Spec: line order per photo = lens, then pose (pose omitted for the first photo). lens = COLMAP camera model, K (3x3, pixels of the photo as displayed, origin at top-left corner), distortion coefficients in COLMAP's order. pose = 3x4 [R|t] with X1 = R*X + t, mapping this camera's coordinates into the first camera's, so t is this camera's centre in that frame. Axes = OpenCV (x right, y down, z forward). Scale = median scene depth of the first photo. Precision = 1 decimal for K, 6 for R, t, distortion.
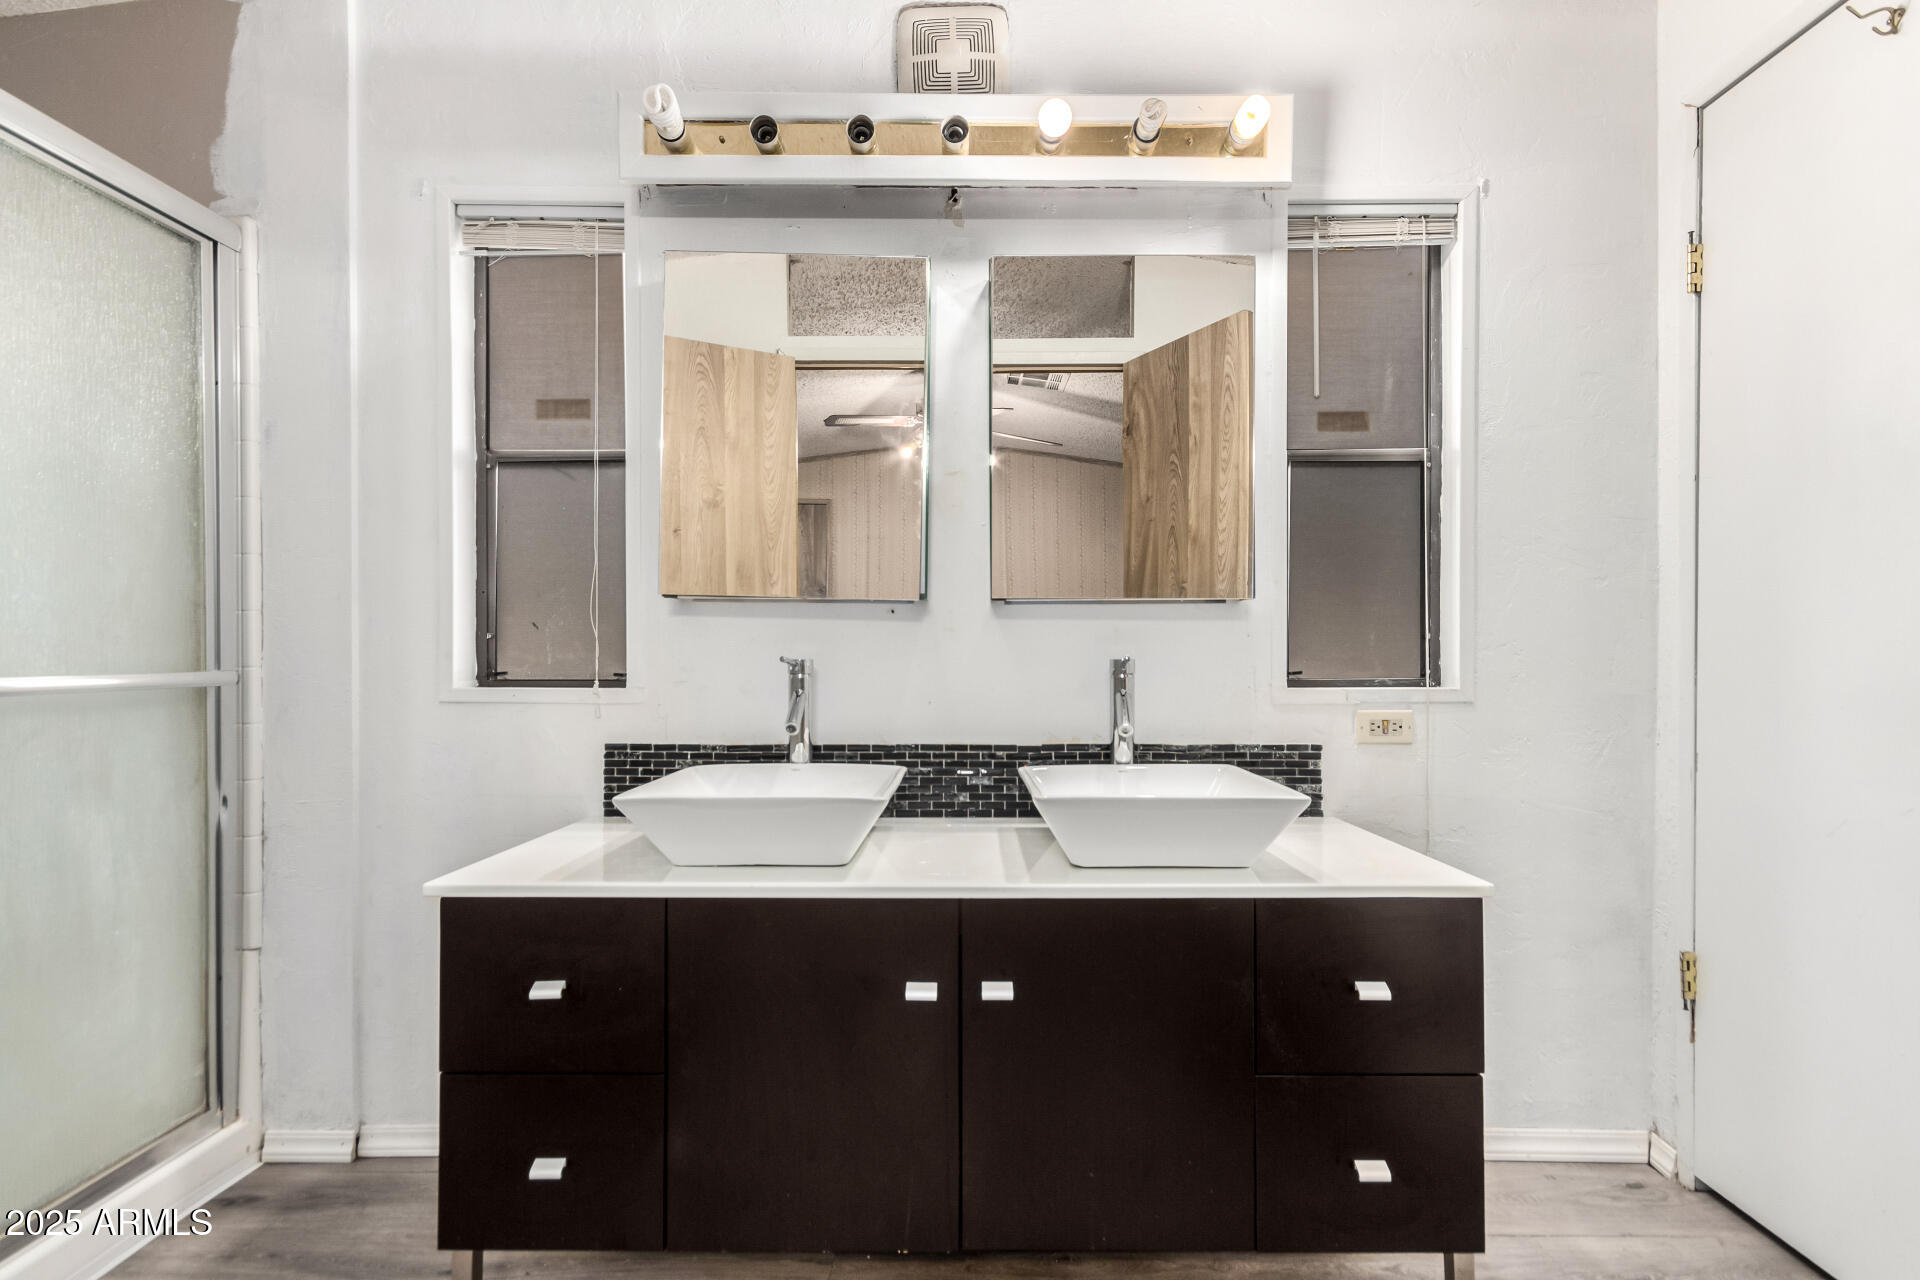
lens RADIAL K [[890.9, 0, 967.8], [0, 890.9, 654.1], [0, 0, 1]] dist [-0.000510, 0.000415]
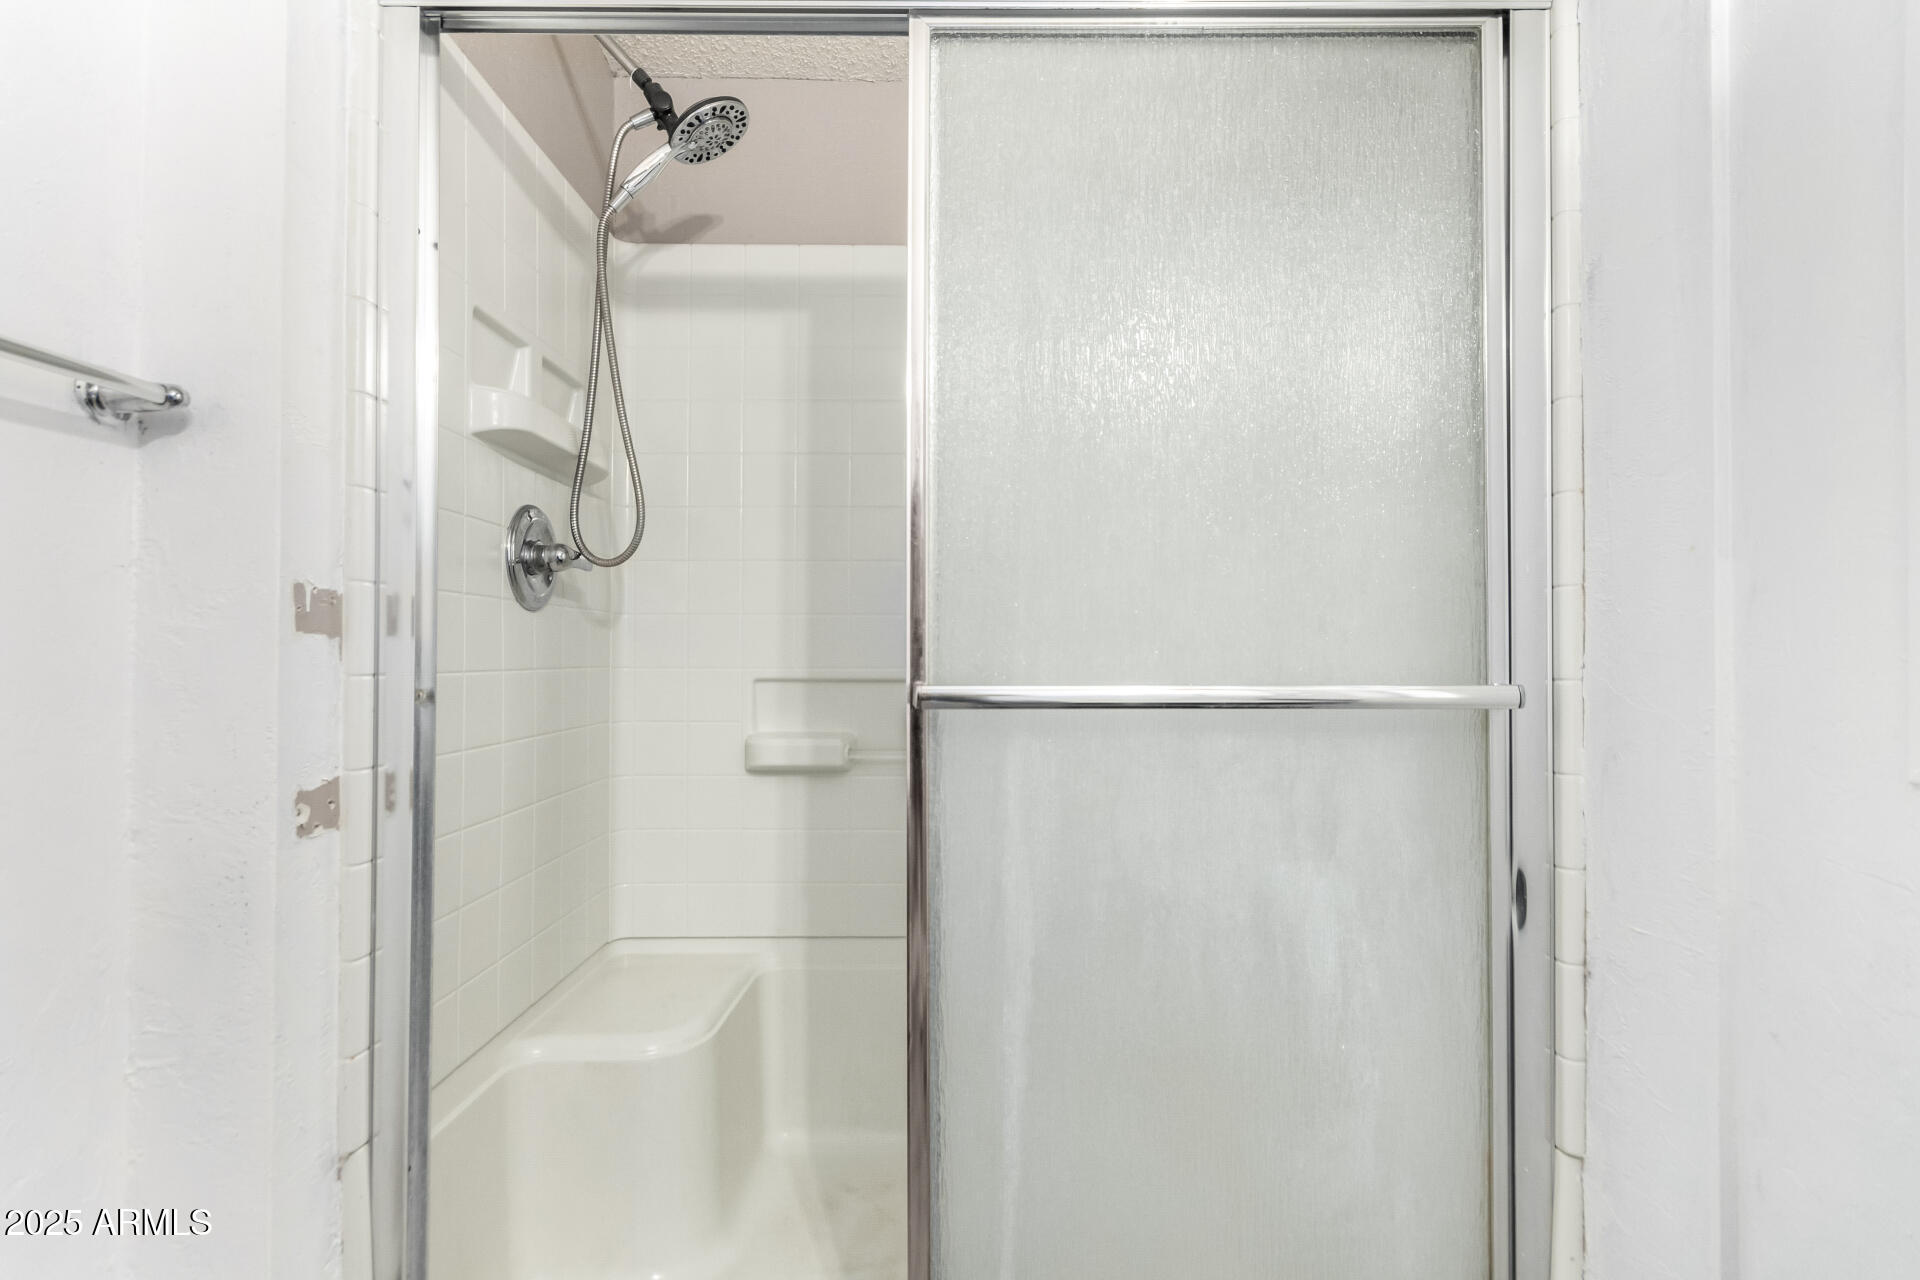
lens RADIAL K [[890.9, 0, 967.8], [0, 890.9, 654.1], [0, 0, 1]] dist [-0.000510, 0.000415]
pose [[-0.006704, -0.008093, -0.999945, -0.210888], [-0.001753, 0.999966, -0.008082, 0.002706], [0.999976, 0.001699, -0.006718, 0.630376]]
